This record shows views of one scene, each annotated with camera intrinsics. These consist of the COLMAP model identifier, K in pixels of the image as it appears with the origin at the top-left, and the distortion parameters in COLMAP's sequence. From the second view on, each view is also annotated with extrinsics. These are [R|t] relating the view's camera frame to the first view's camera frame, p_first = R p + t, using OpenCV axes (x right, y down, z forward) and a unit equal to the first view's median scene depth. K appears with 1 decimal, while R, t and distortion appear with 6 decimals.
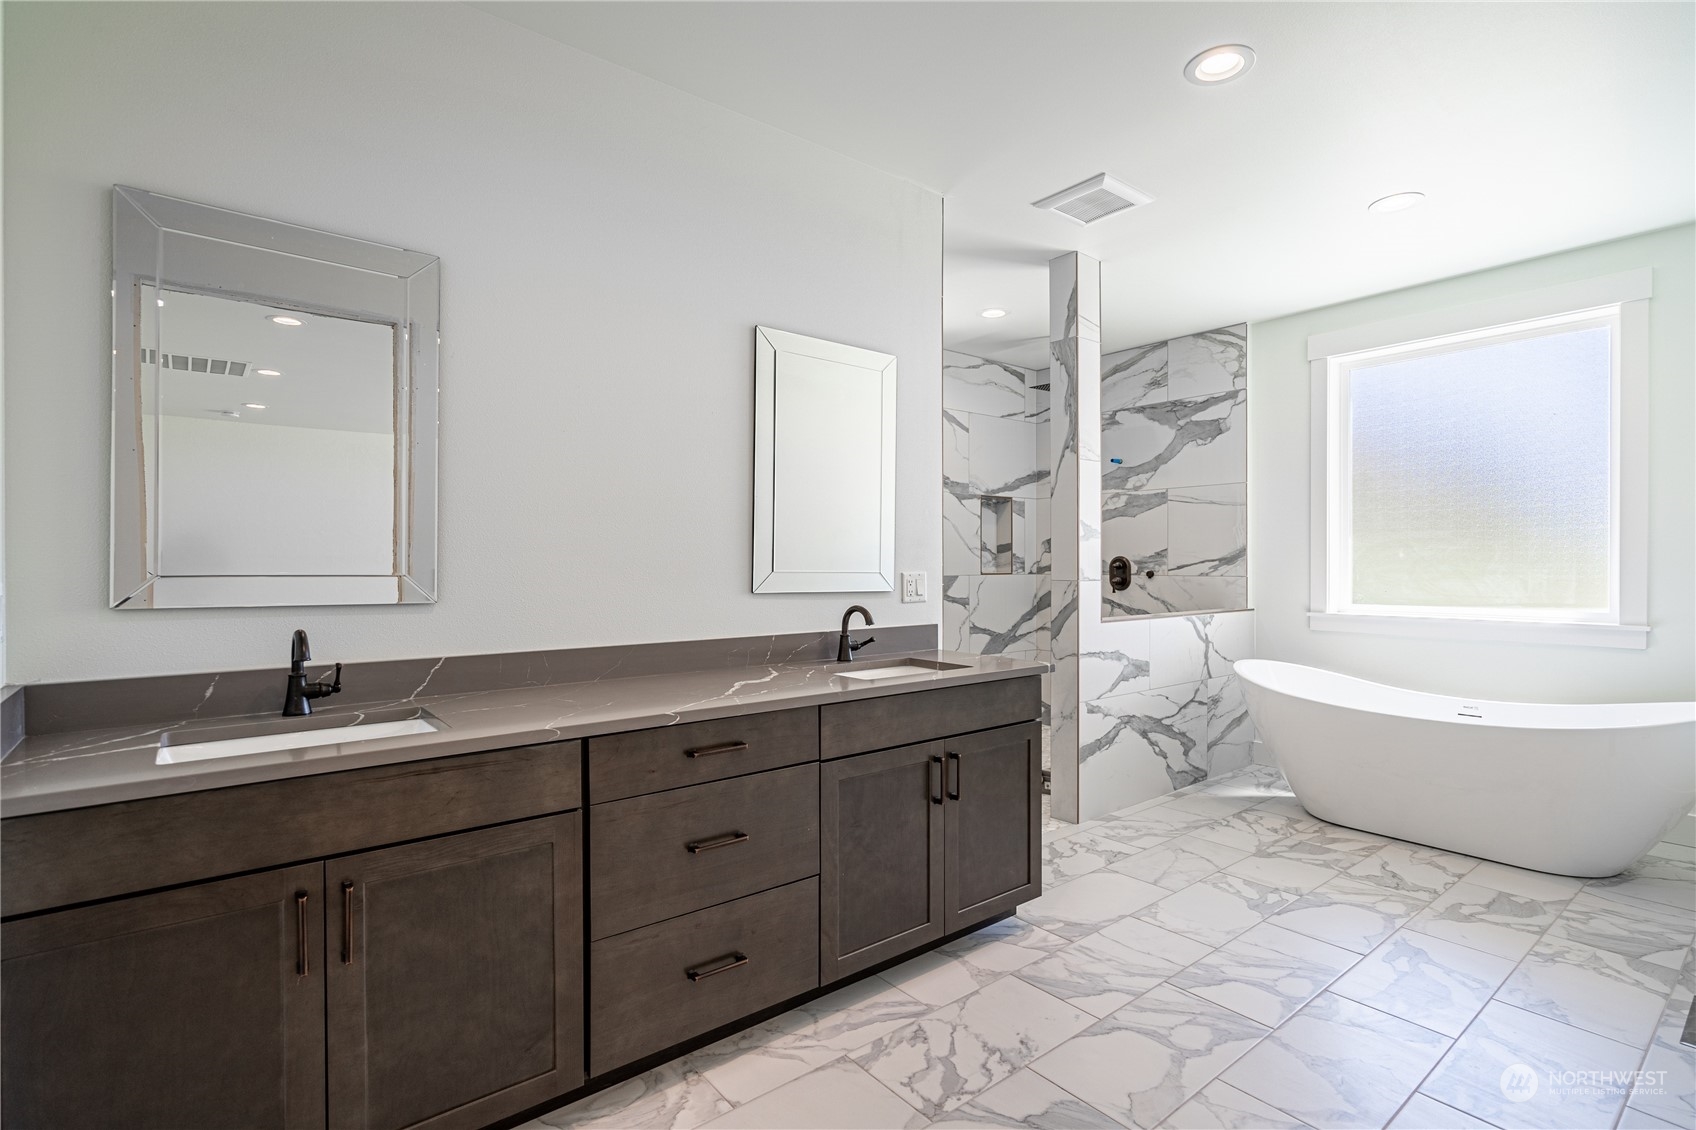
lens RADIAL K [[830.7, 0, 834.4], [0, 830.7, 557.3], [0, 0, 1]] dist [-0.008983, 0.005525]
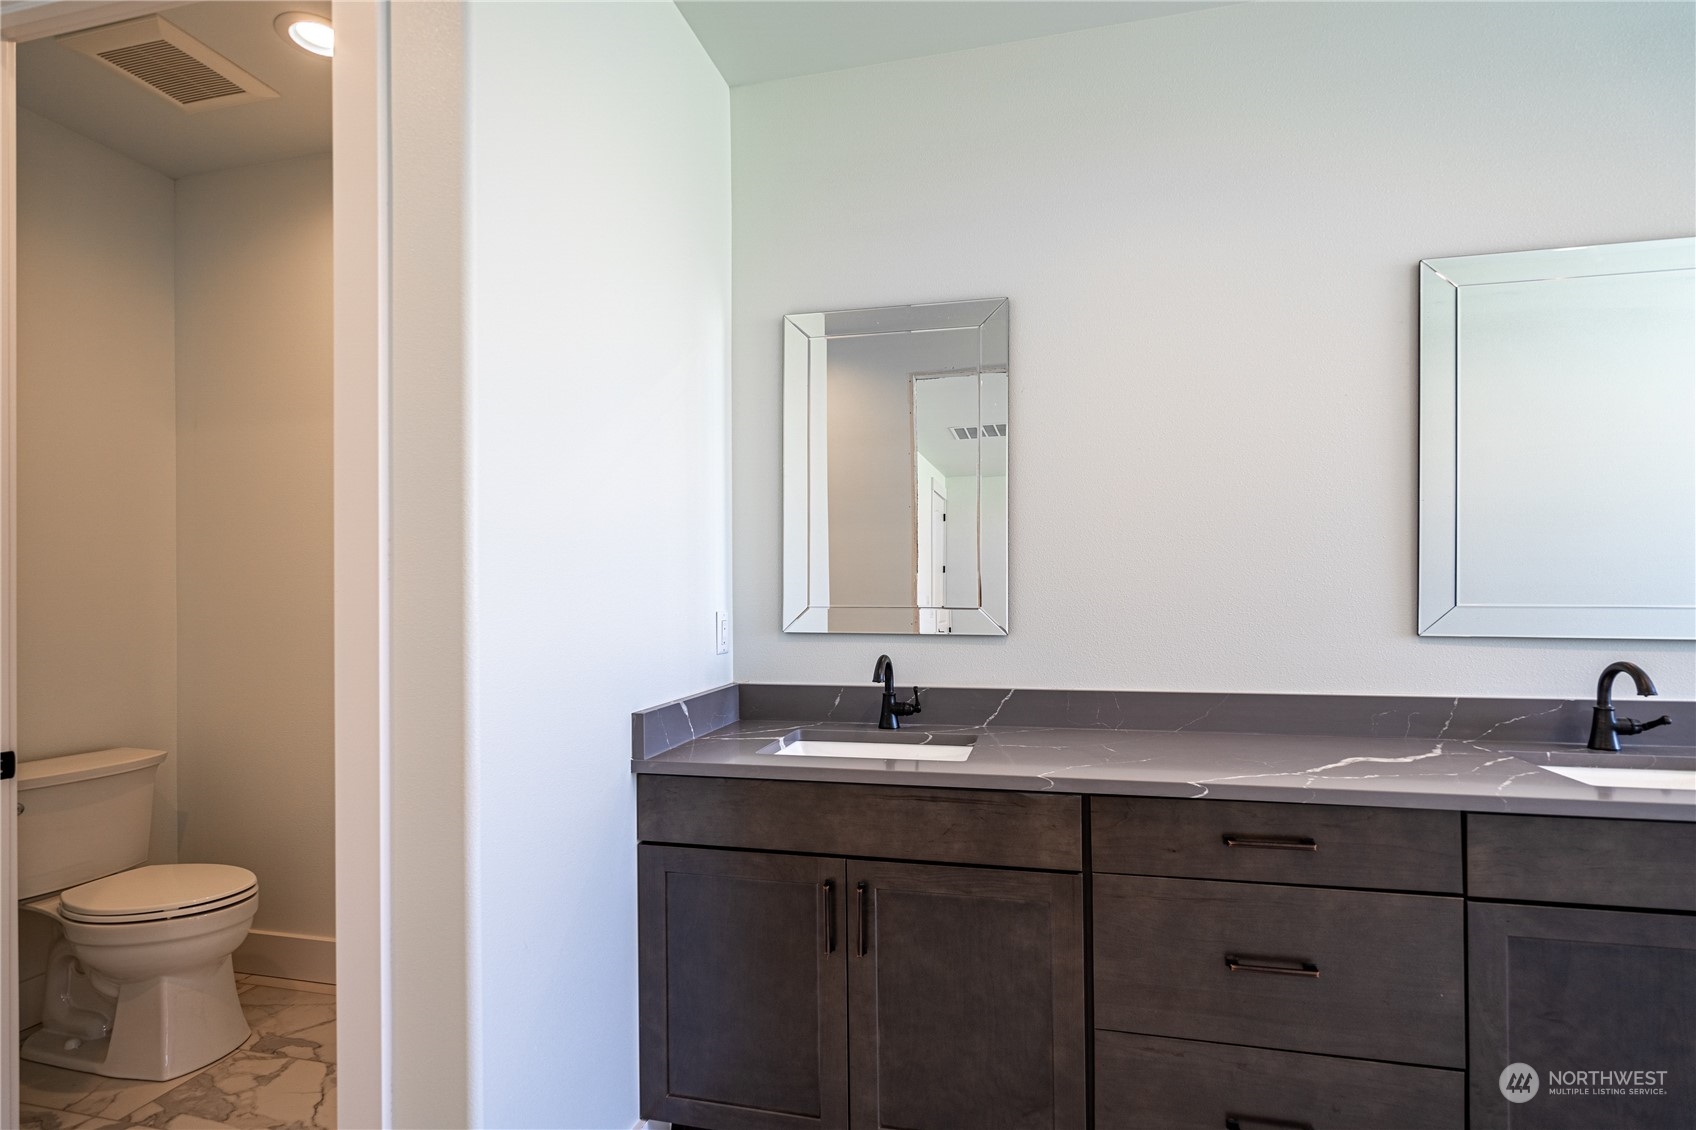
lens RADIAL K [[830.7, 0, 853.3], [0, 830.7, 572.8], [0, 0, 1]] dist [-0.008983, 0.005525]
pose [[0.601188, -0.023595, -0.798759, 0.260212], [0.014754, 0.999721, -0.018426, -0.007465], [0.798971, -0.000707, 0.601369, 0.258171]]
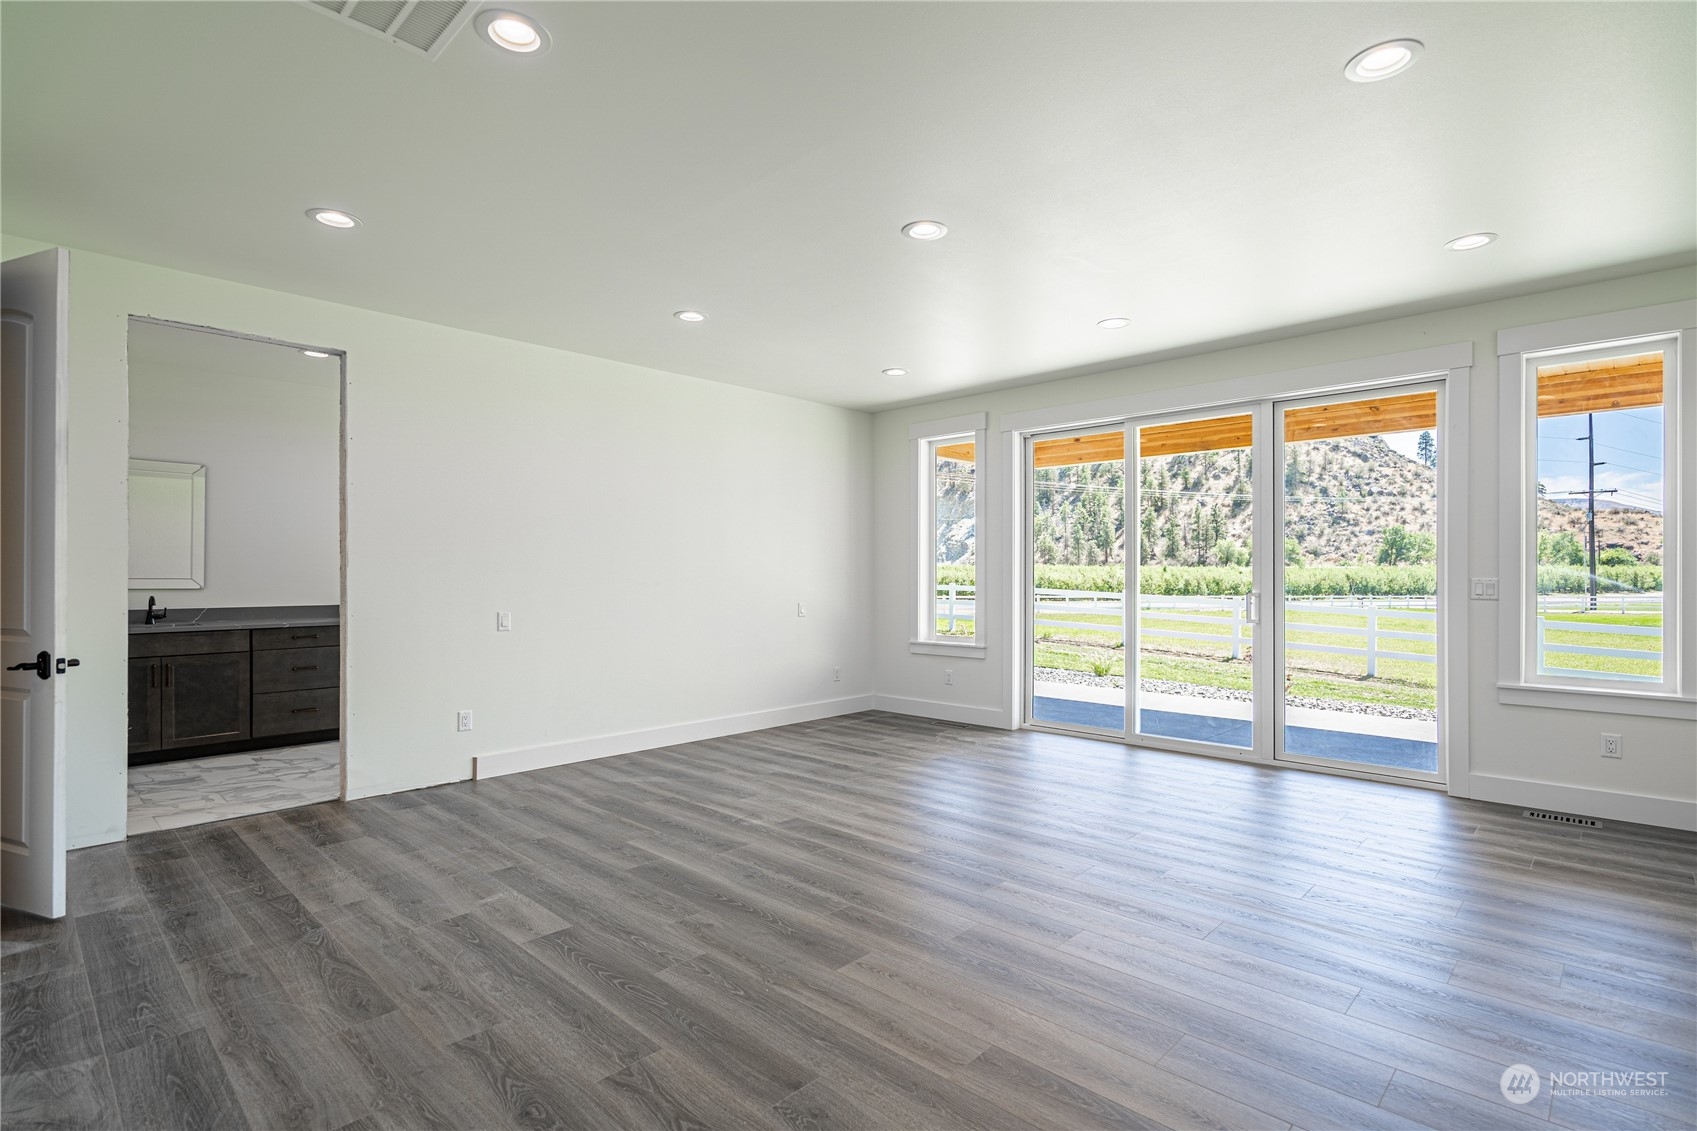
lens RADIAL K [[831.2, 0, 850.2], [0, 831.2, 576.9], [0, 0, 1]] dist [-0.008983, 0.005525]
pose [[0.989949, -0.000293, 0.141422, 1.488376], [0.000198, 1.000000, 0.000691, 0.013054], [-0.141422, -0.000656, 0.989949, -2.412103]]
